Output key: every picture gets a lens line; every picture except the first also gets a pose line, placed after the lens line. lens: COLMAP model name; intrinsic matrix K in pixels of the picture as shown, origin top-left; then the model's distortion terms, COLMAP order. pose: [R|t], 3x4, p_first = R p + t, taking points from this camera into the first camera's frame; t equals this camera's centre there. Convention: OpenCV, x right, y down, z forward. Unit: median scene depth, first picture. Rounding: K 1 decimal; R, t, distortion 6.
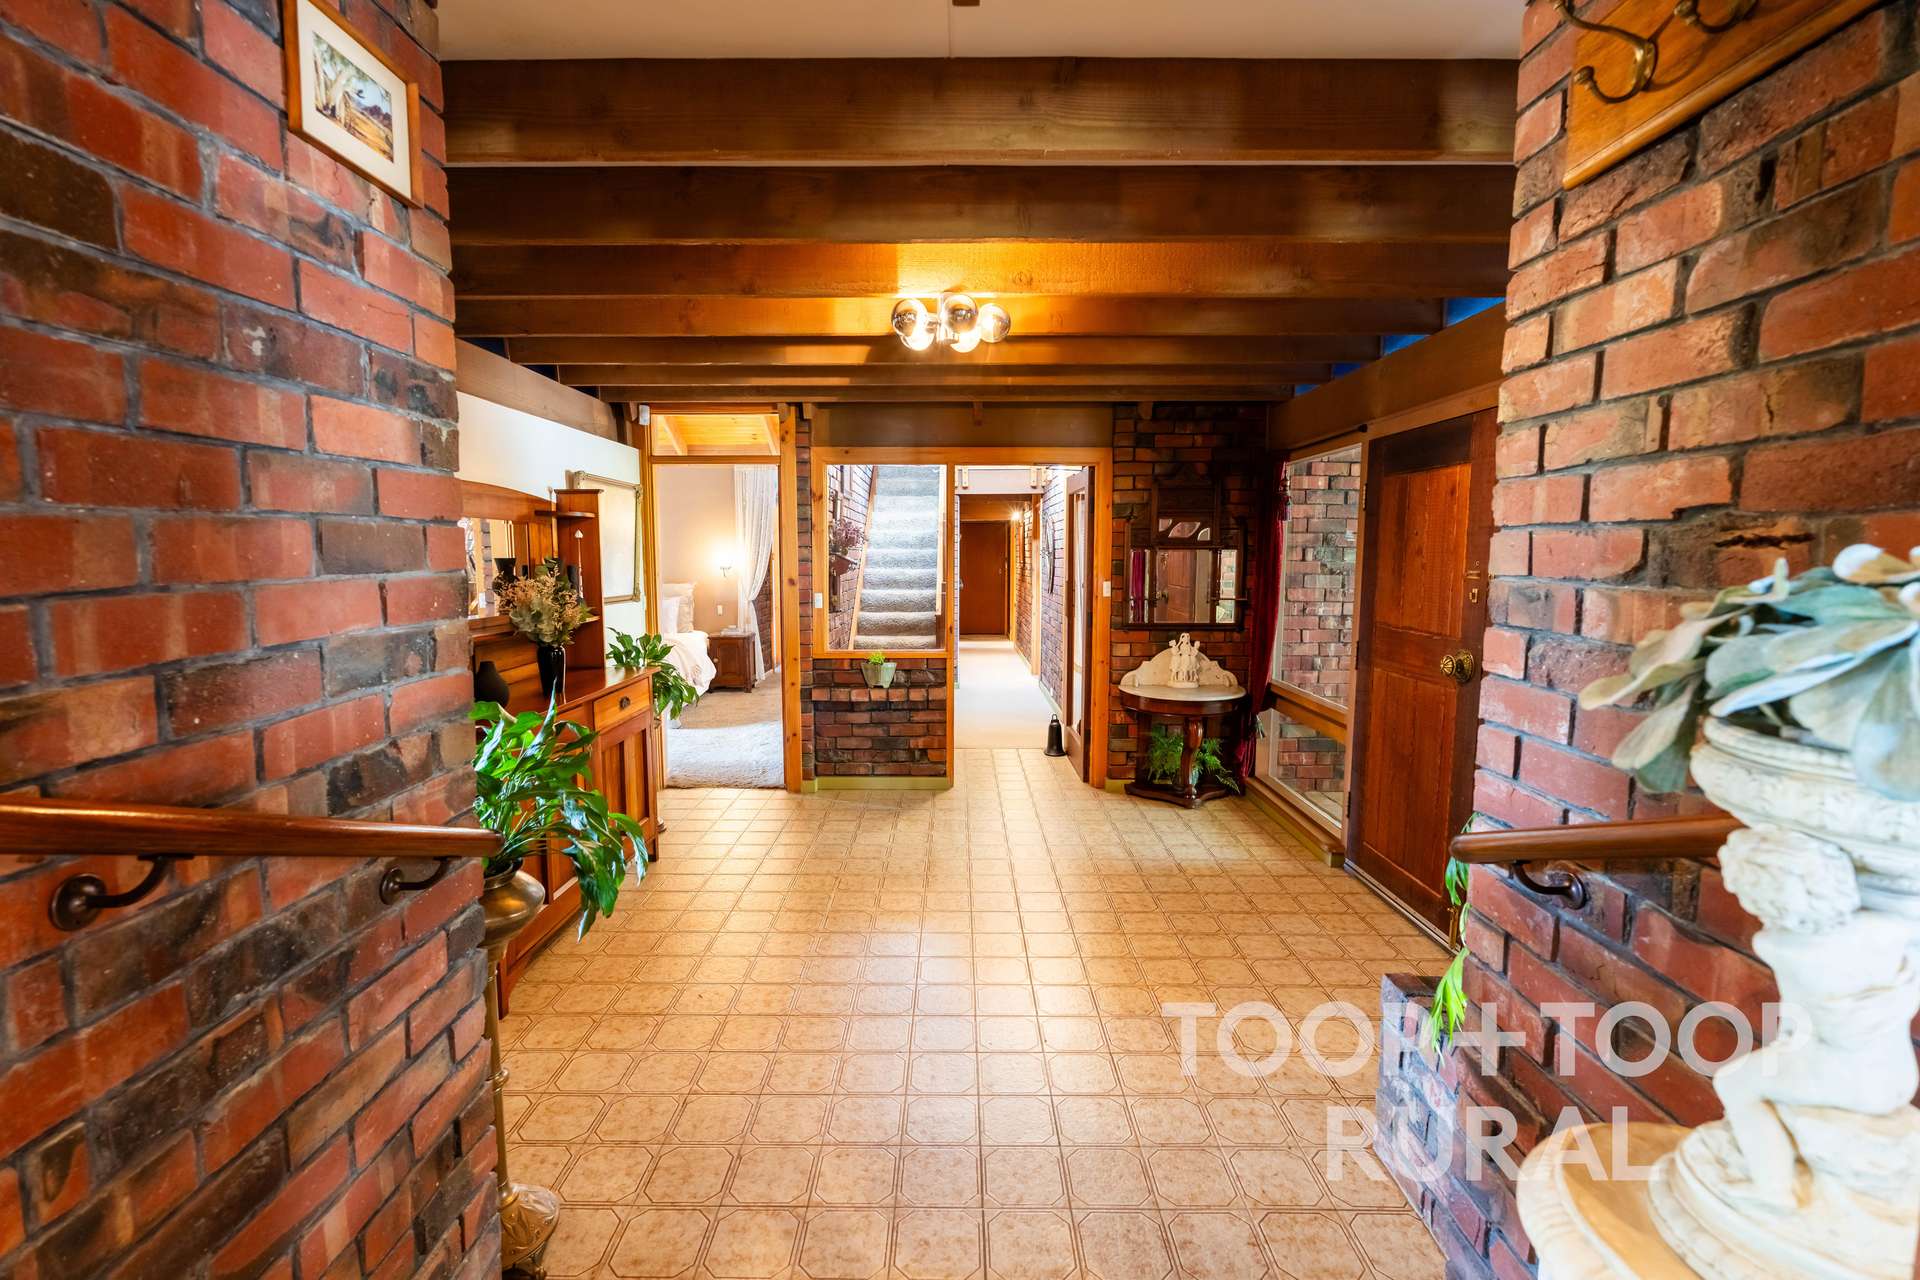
lens RADIAL K [[839.8, 0, 953.9], [0, 839.8, 637.1], [0, 0, 1]] dist [-0.003615, -0.000791]
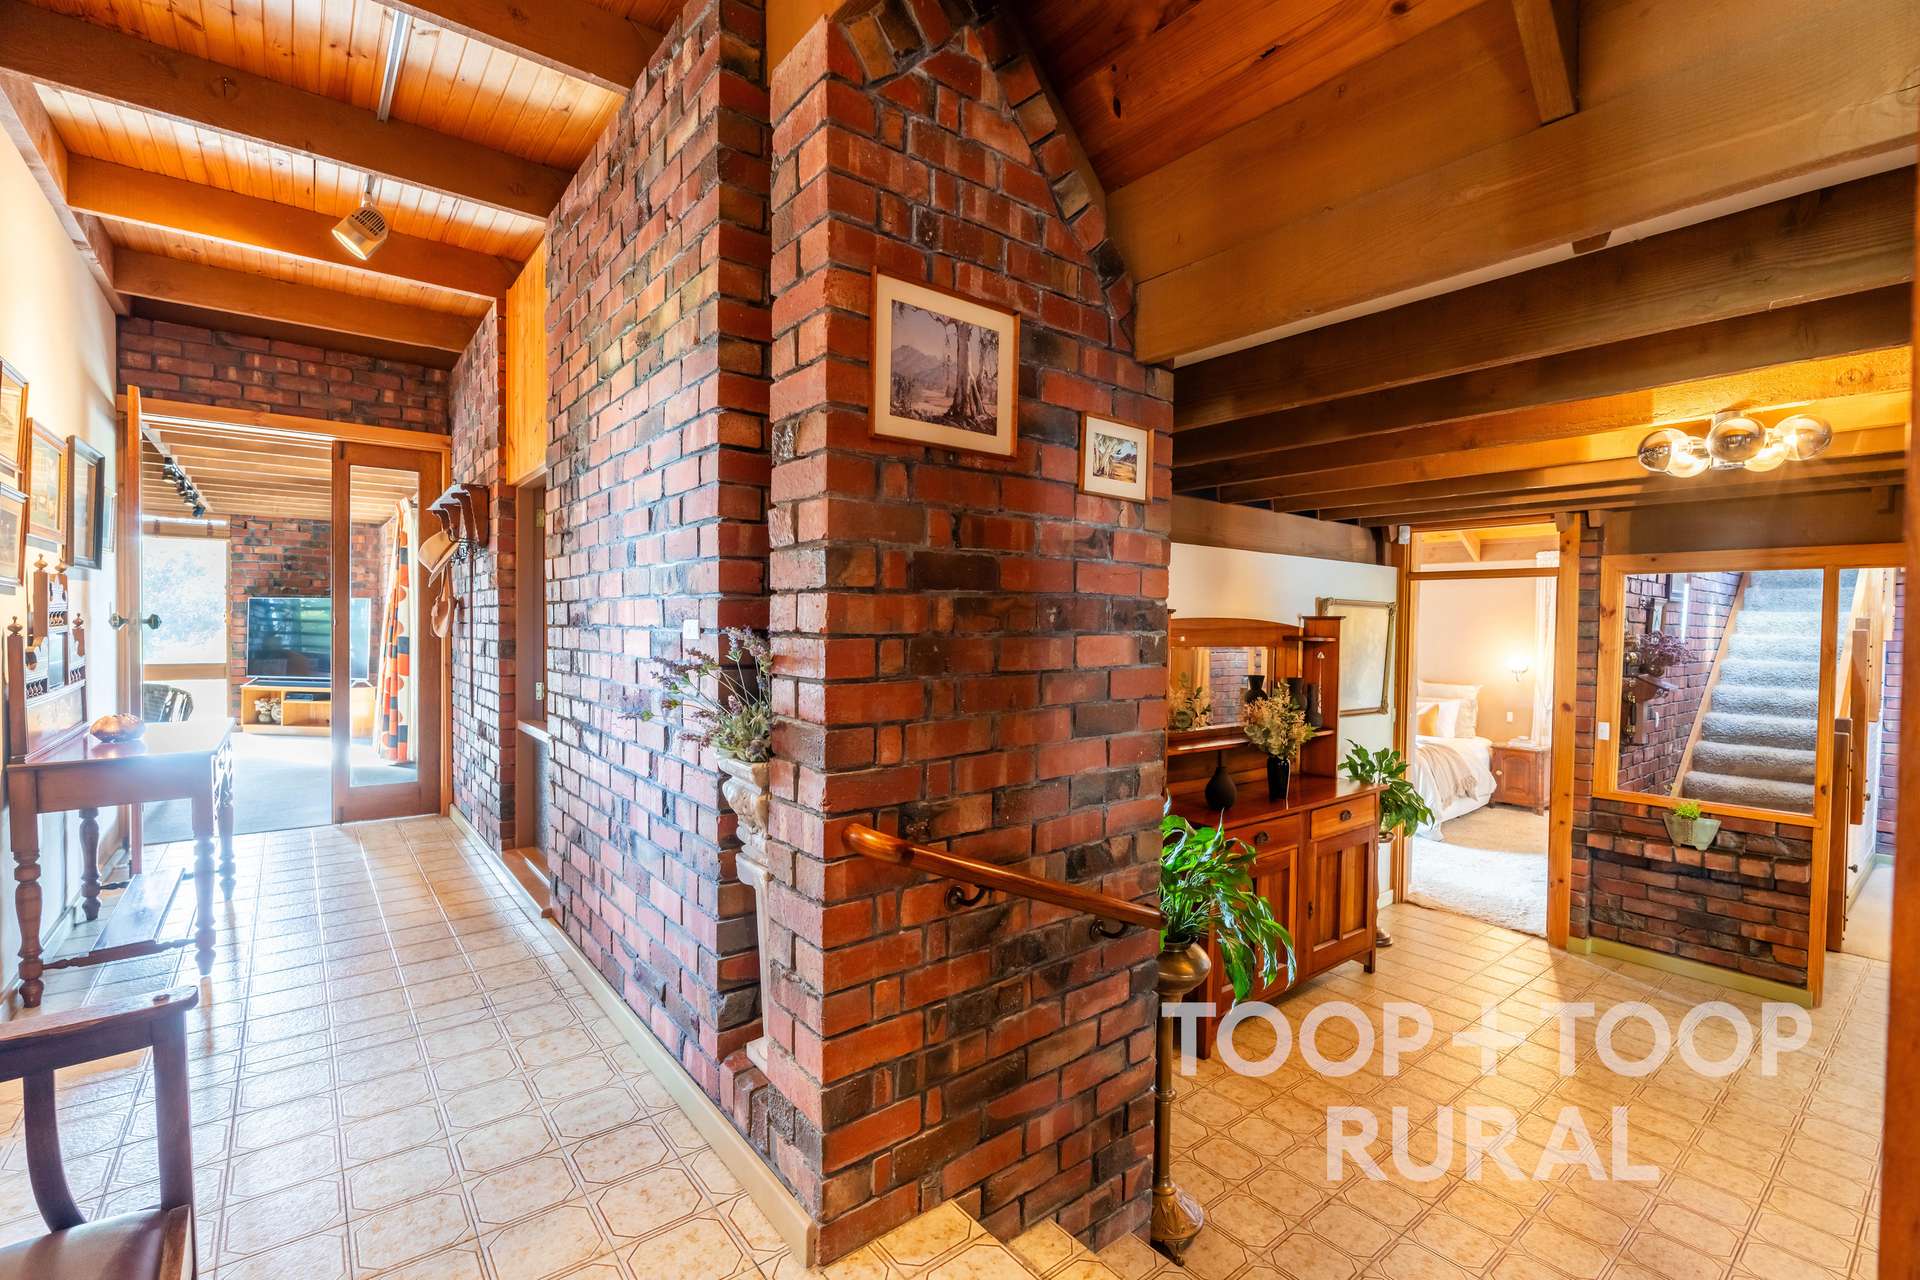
lens RADIAL K [[839.8, 0, 953.9], [0, 839.8, 637.1], [0, 0, 1]] dist [-0.003615, -0.000791]
pose [[0.621657, 0.023919, -0.782924, 0.337455], [-0.093583, 0.994642, -0.043920, -0.138955], [0.777679, 0.100572, 0.620565, -0.220485]]
